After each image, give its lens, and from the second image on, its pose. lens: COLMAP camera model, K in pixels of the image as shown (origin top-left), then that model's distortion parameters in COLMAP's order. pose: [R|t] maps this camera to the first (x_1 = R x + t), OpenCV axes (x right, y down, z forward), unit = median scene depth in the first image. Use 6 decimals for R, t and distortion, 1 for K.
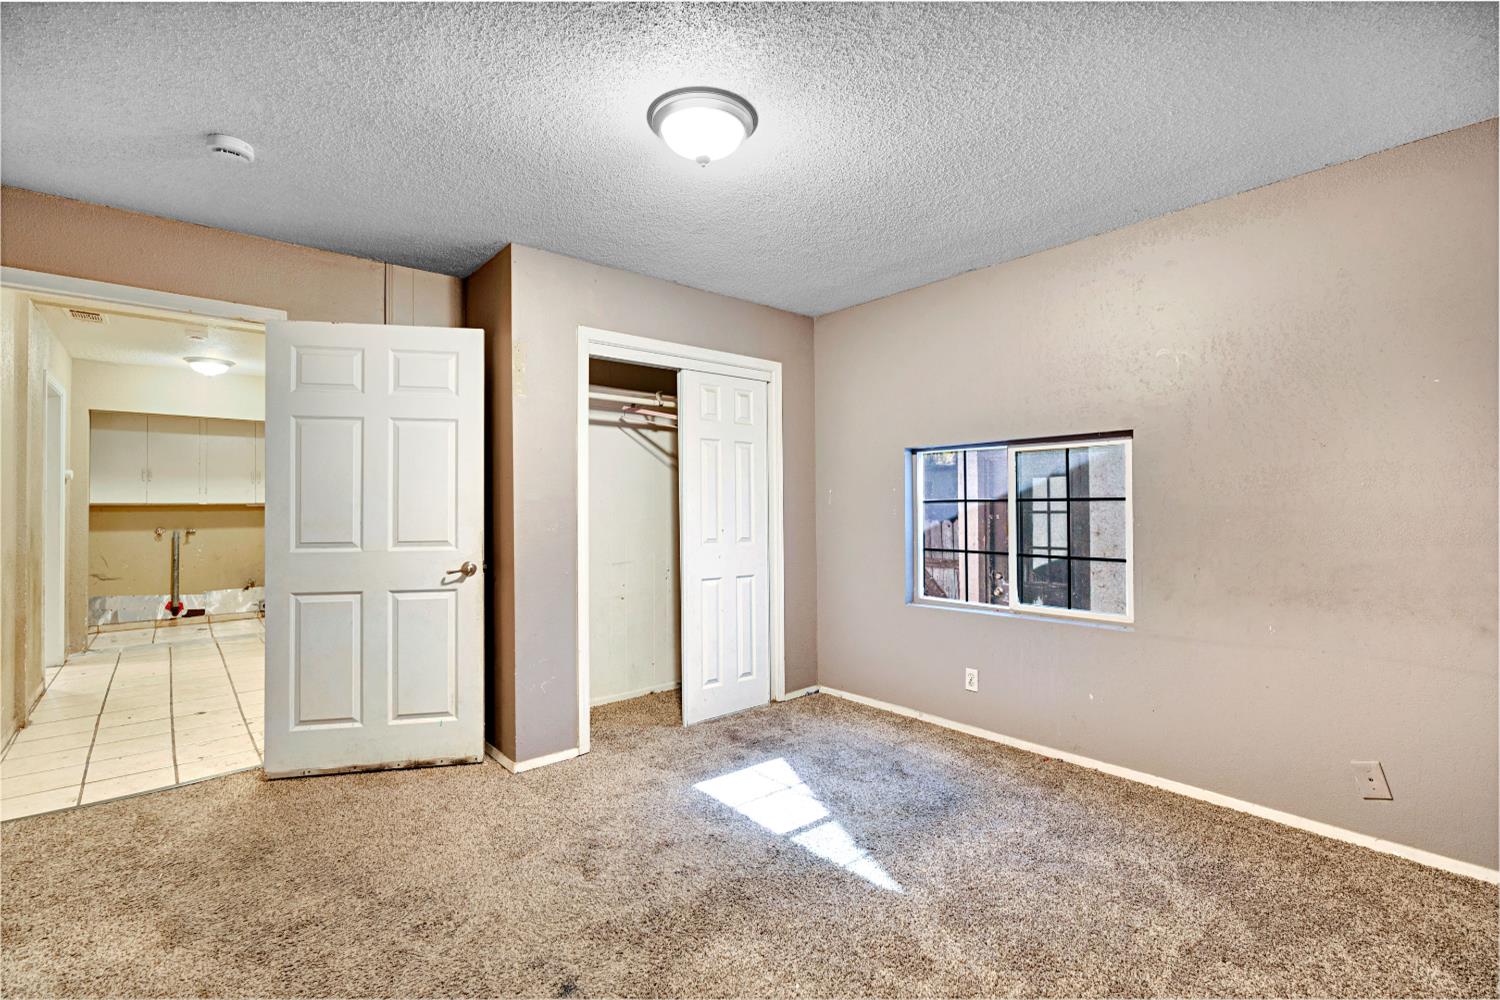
lens RADIAL K [[669.7, 0, 750.6], [0, 669.7, 497.1], [0, 0, 1]] dist [-0.009855, 0.000748]
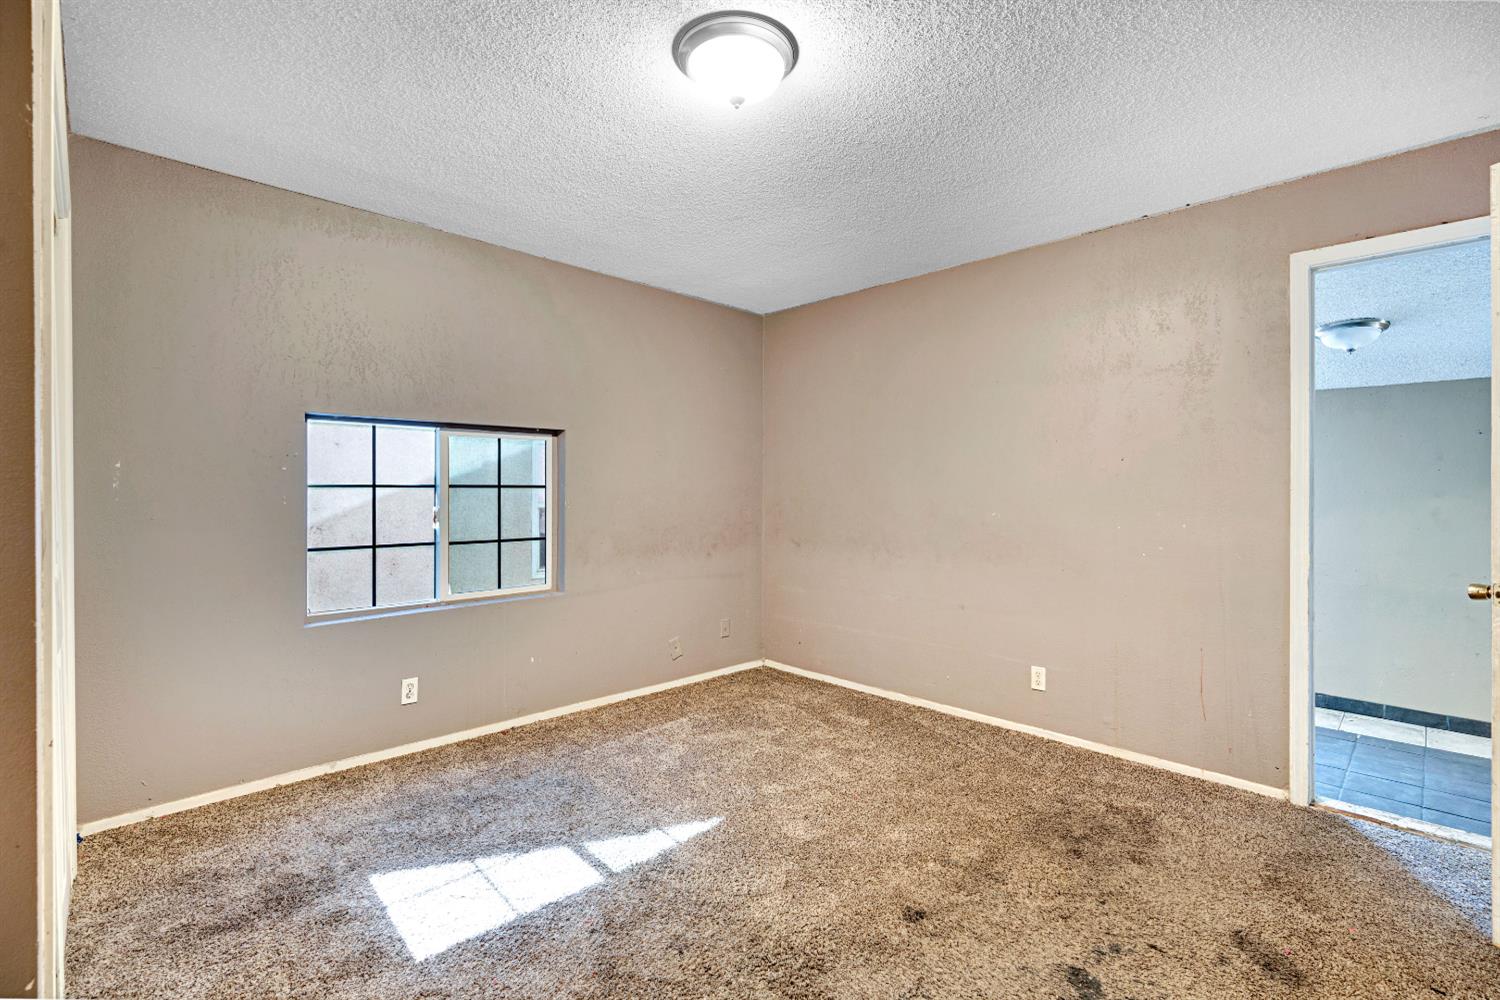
lens RADIAL K [[669.7, 0, 750.6], [0, 669.7, 497.1], [0, 0, 1]] dist [-0.009855, 0.000748]
pose [[-0.056886, -0.004770, 0.998369, -0.630091], [-0.010432, 0.999937, 0.004183, 0.012265], [-0.998326, -0.010177, -0.056932, 0.676483]]
